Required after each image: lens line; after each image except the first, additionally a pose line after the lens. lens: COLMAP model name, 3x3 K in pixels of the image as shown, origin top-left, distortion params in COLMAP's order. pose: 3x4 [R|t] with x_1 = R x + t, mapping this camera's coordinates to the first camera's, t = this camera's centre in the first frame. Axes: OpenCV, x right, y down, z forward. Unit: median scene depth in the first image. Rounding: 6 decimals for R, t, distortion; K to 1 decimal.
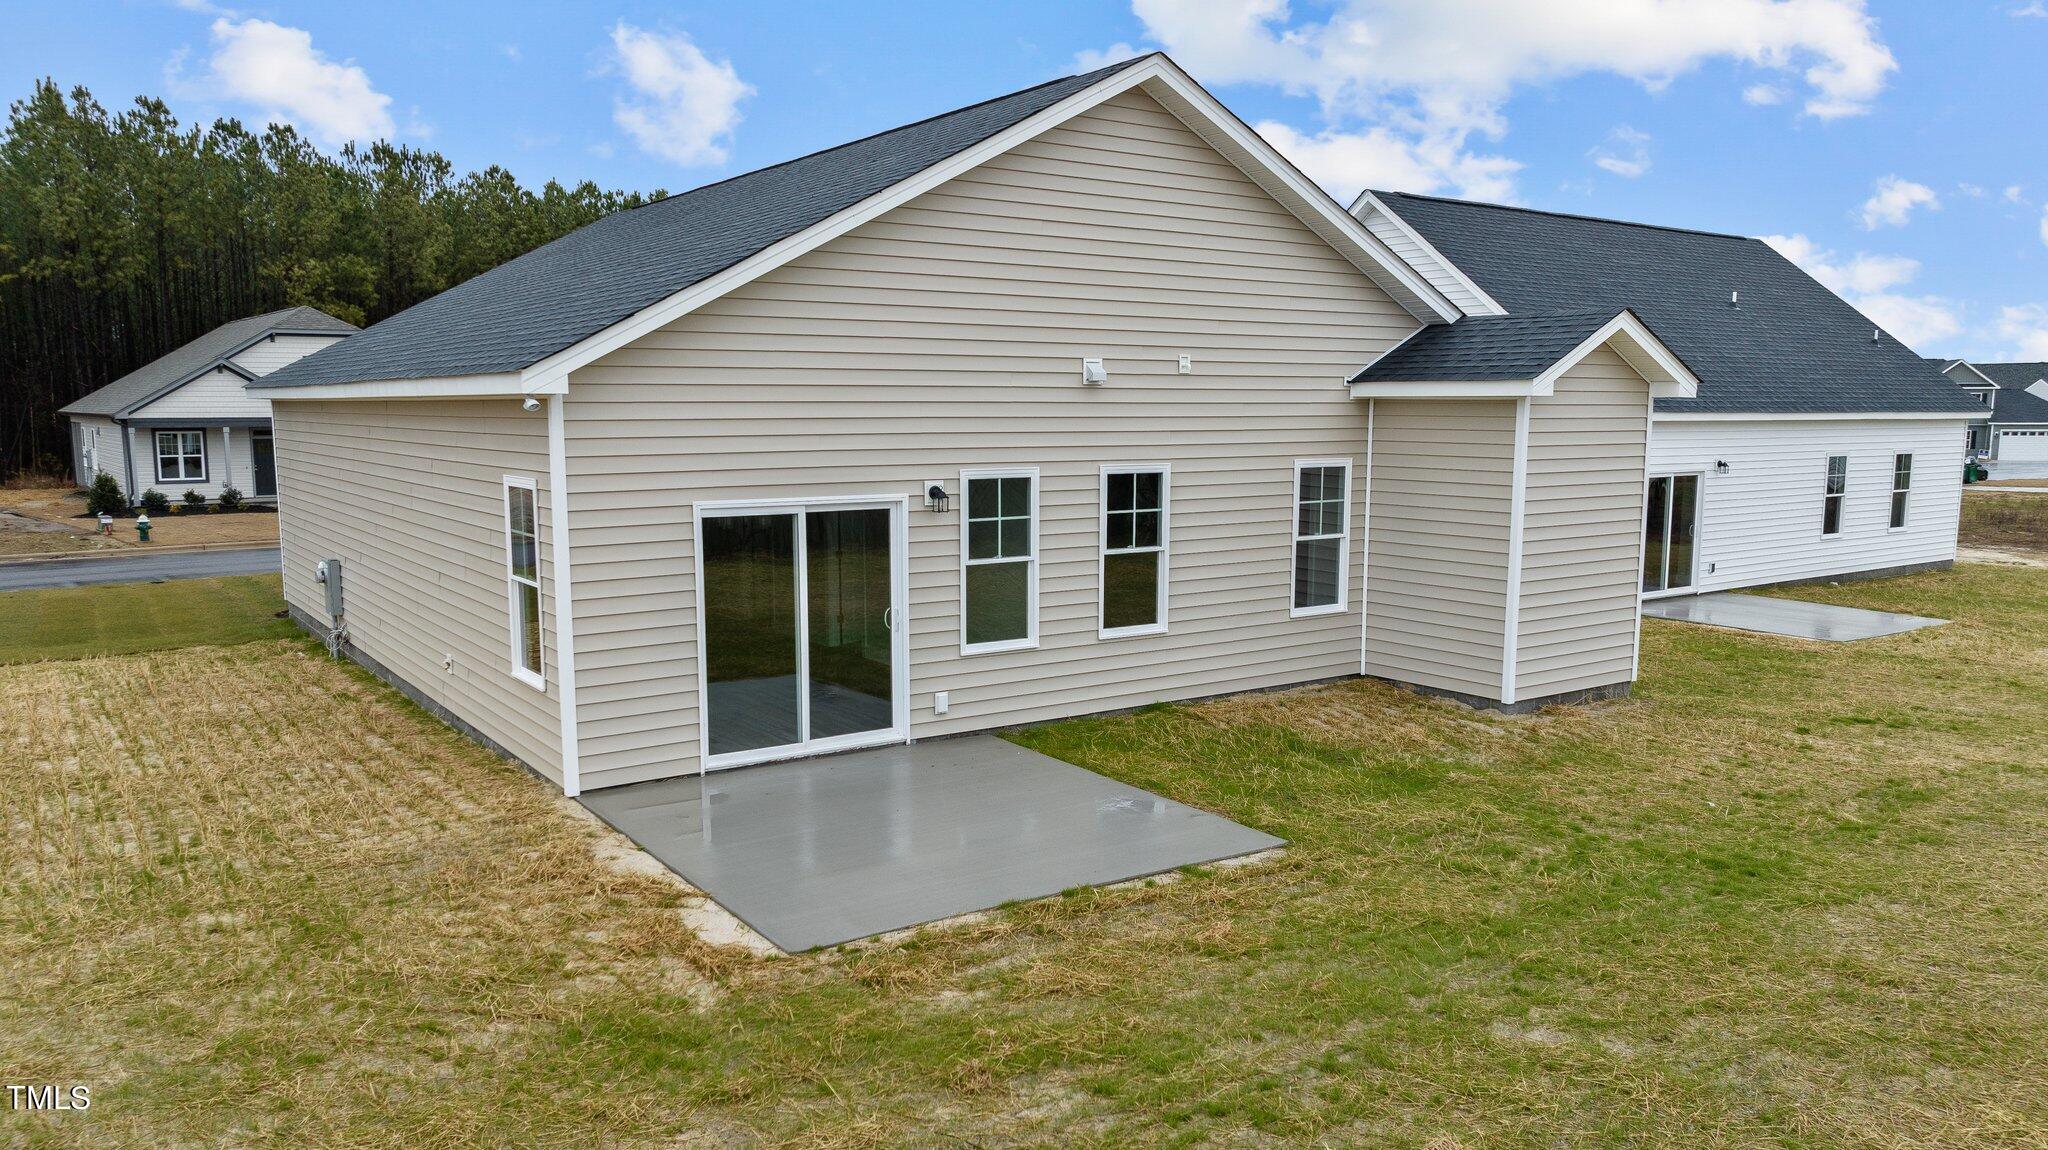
lens RADIAL K [[1466.0, 0, 1024.0], [0, 1466.0, 575.0], [0, 0, 1]] dist [-0.054048, 0.080876]
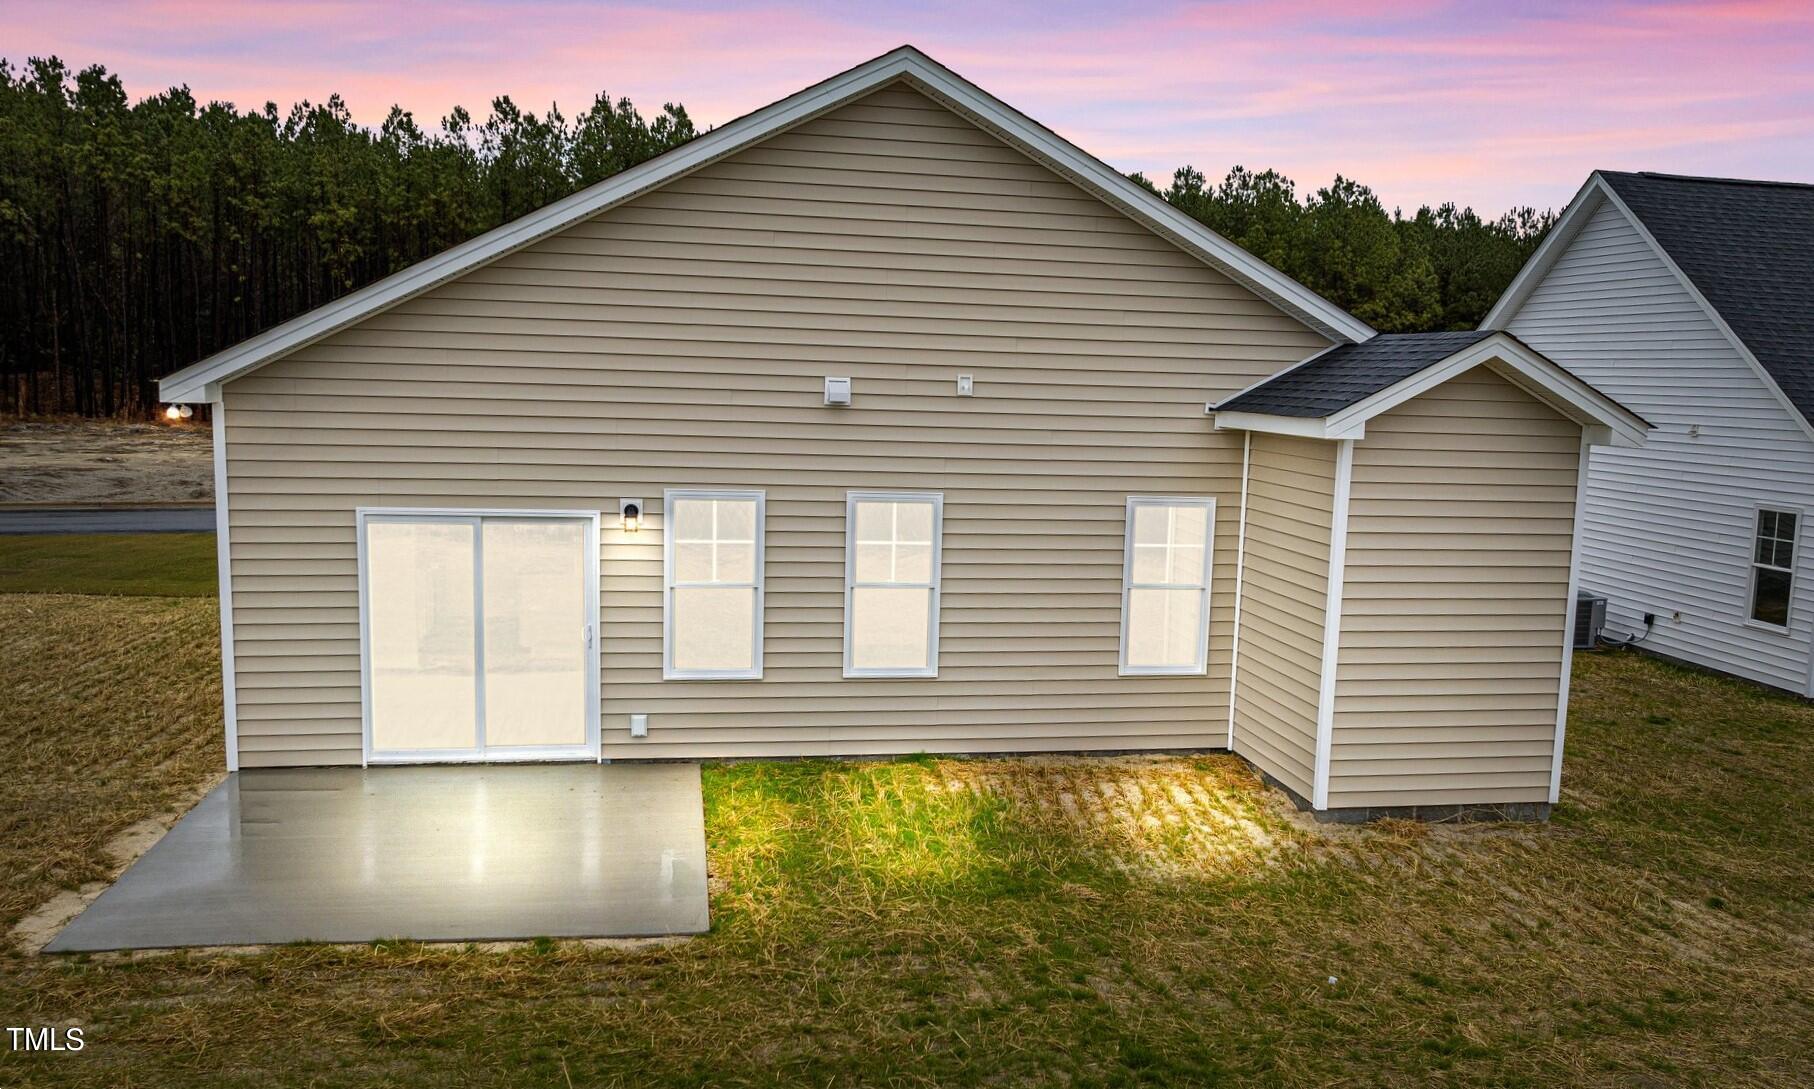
lens RADIAL K [[1475.0, 0, 907.0], [0, 1475.0, 544.5], [0, 0, 1]] dist [-0.027172, 0.000703]
pose [[0.917088, 0.074542, -0.391655, 0.486262], [-0.078015, 0.996927, 0.007065, -0.054455], [0.390978, 0.024076, 0.920085, 0.161861]]
